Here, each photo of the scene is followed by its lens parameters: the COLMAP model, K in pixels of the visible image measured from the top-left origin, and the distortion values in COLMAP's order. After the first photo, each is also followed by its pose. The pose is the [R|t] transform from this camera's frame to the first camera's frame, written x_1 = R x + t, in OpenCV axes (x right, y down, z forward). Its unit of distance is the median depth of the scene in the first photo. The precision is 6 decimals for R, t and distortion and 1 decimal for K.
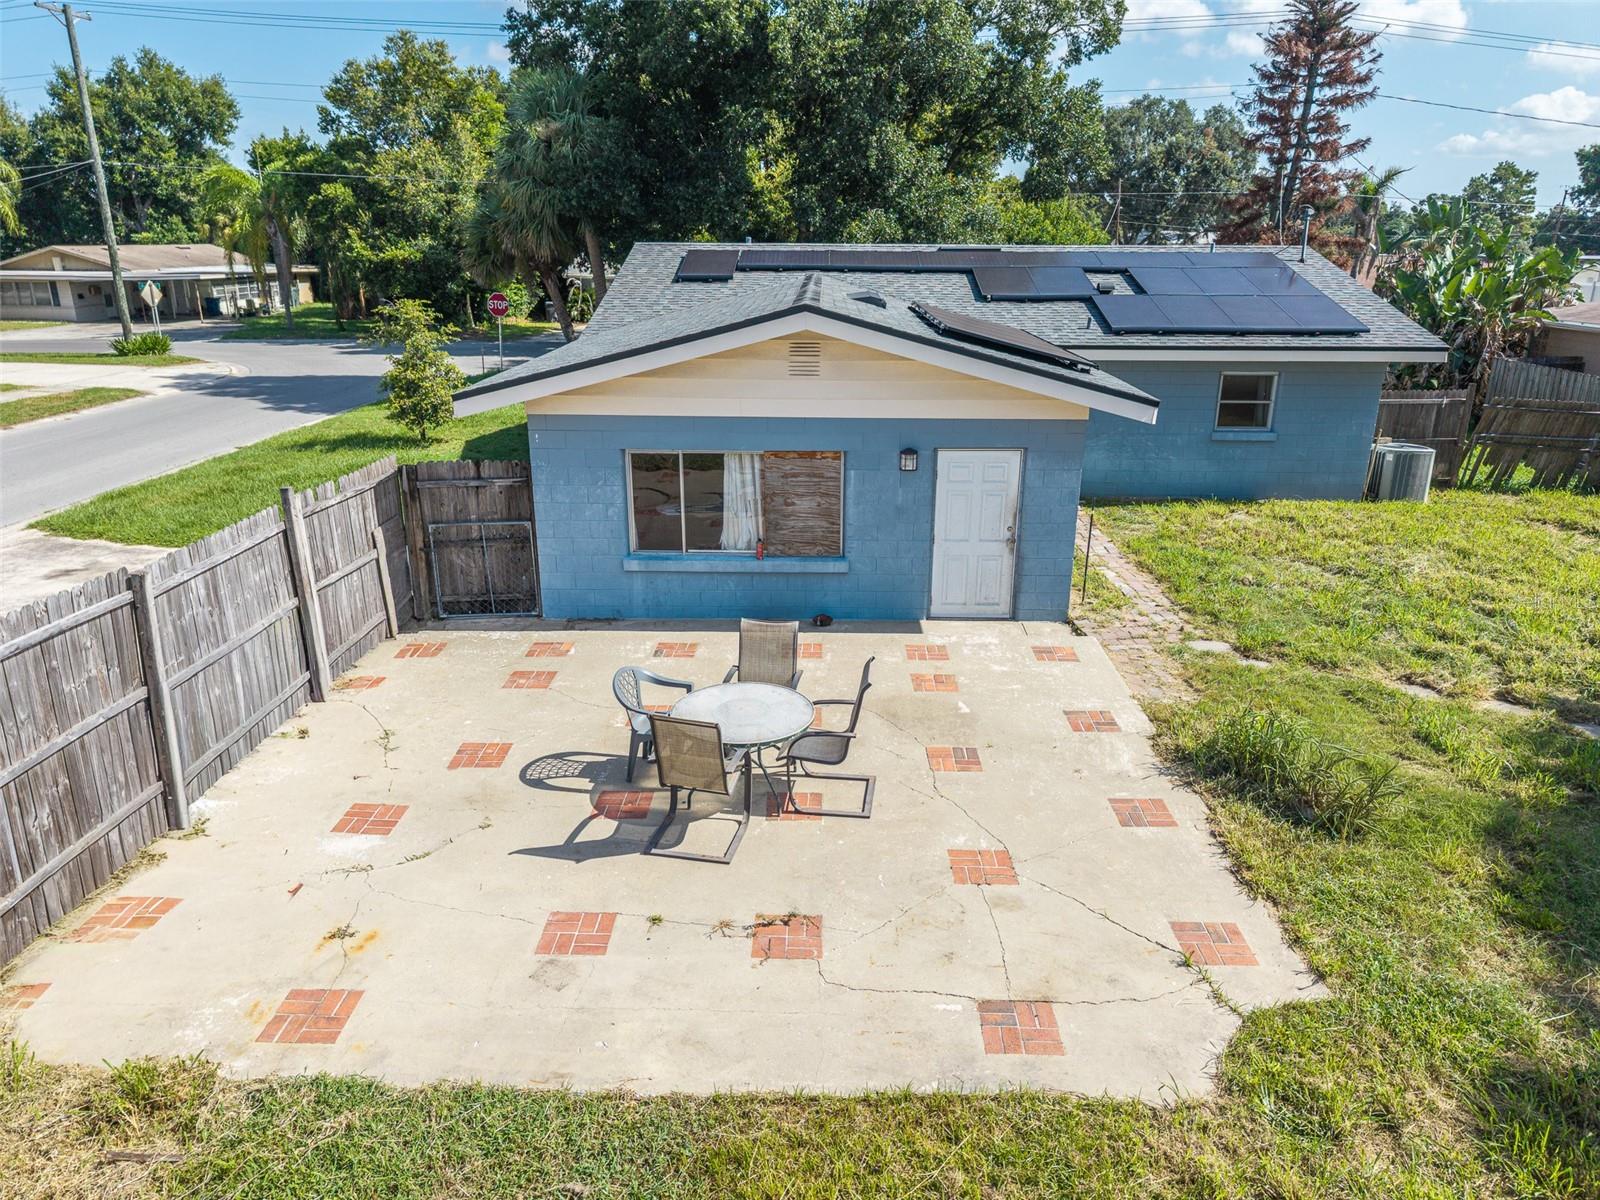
lens RADIAL K [[1079.2, 0, 805.8], [0, 1079.2, 603.2], [0, 0, 1]] dist [-0.012313, -0.005367]
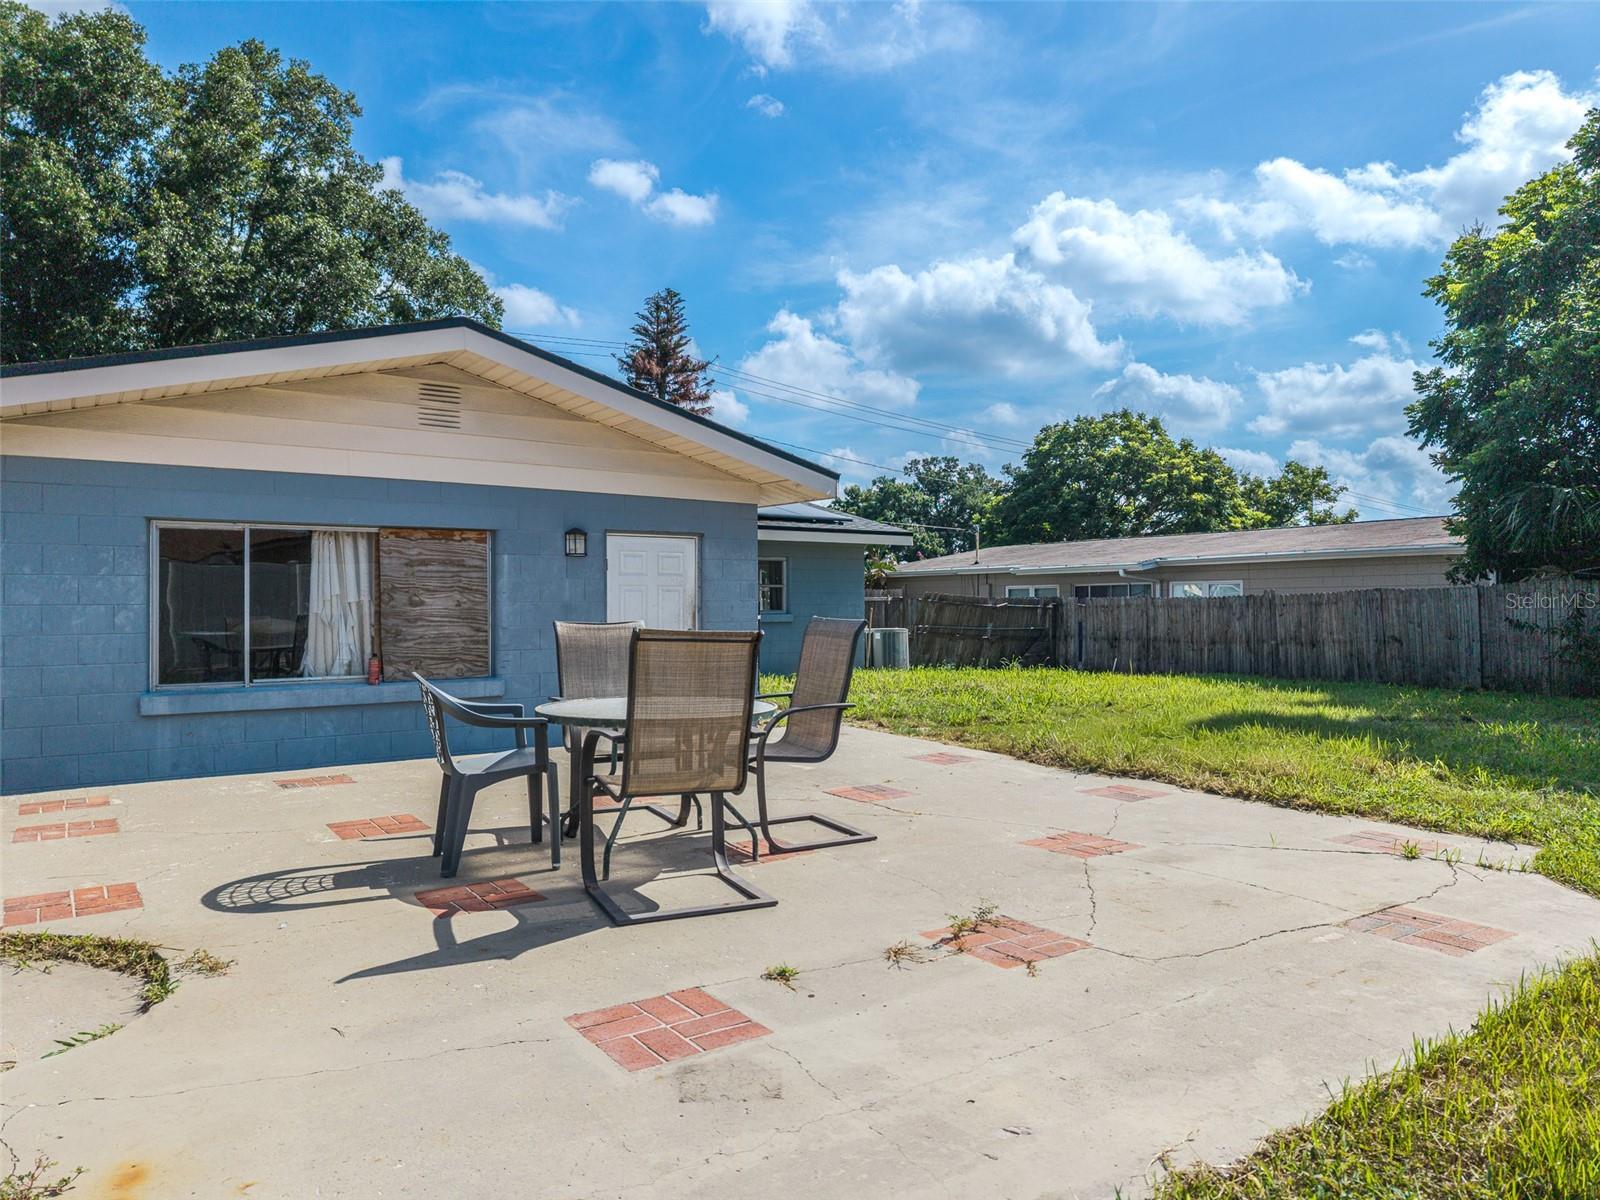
lens RADIAL K [[1079.2, 0, 805.8], [0, 1079.2, 603.2], [0, 0, 1]] dist [-0.012313, -0.005367]
pose [[0.804088, 0.001012, 0.594509, -0.234528], [0.195033, 0.944207, -0.265395, 0.148981], [-0.561608, 0.329350, 0.759029, 0.317663]]
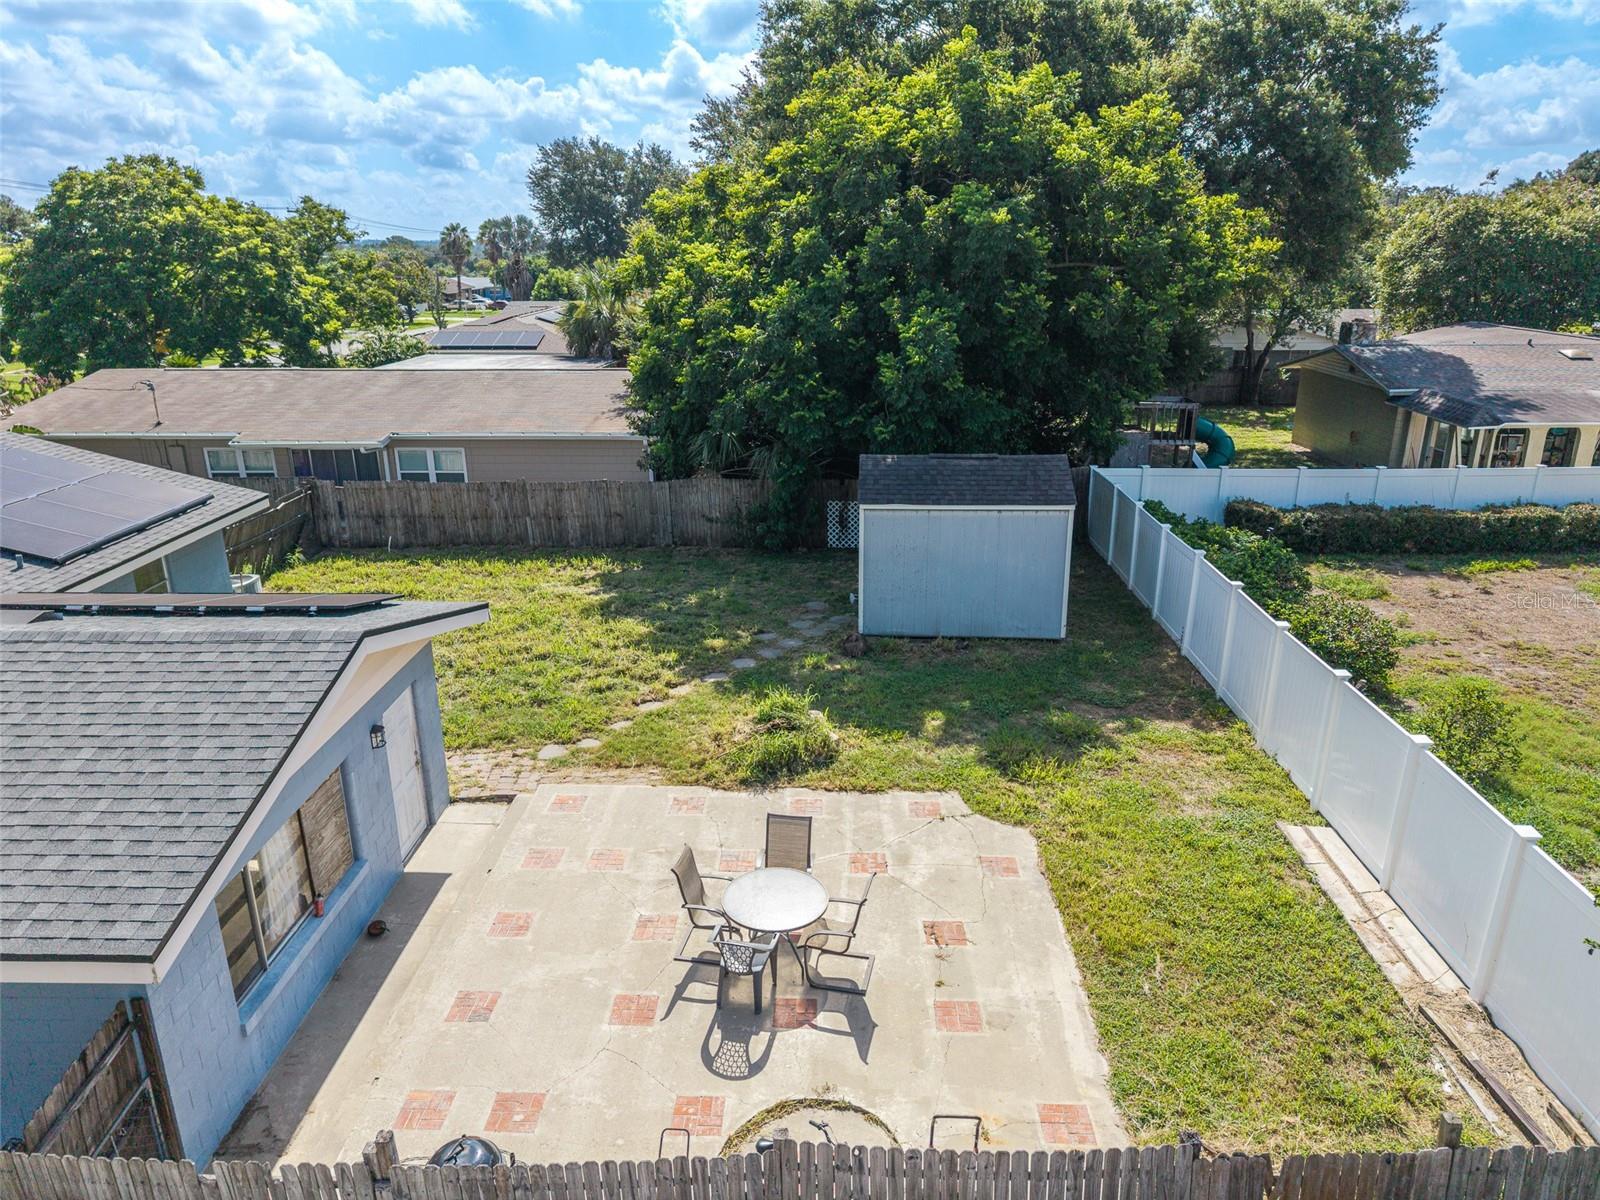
lens RADIAL K [[1079.2, 0, 805.8], [0, 1079.2, 603.2], [0, 0, 1]] dist [-0.012313, -0.005367]
pose [[-0.001814, -0.322005, 0.946736, -0.807024], [0.324269, 0.895391, 0.305163, -0.415343], [-0.945963, 0.307551, 0.102792, 0.476049]]
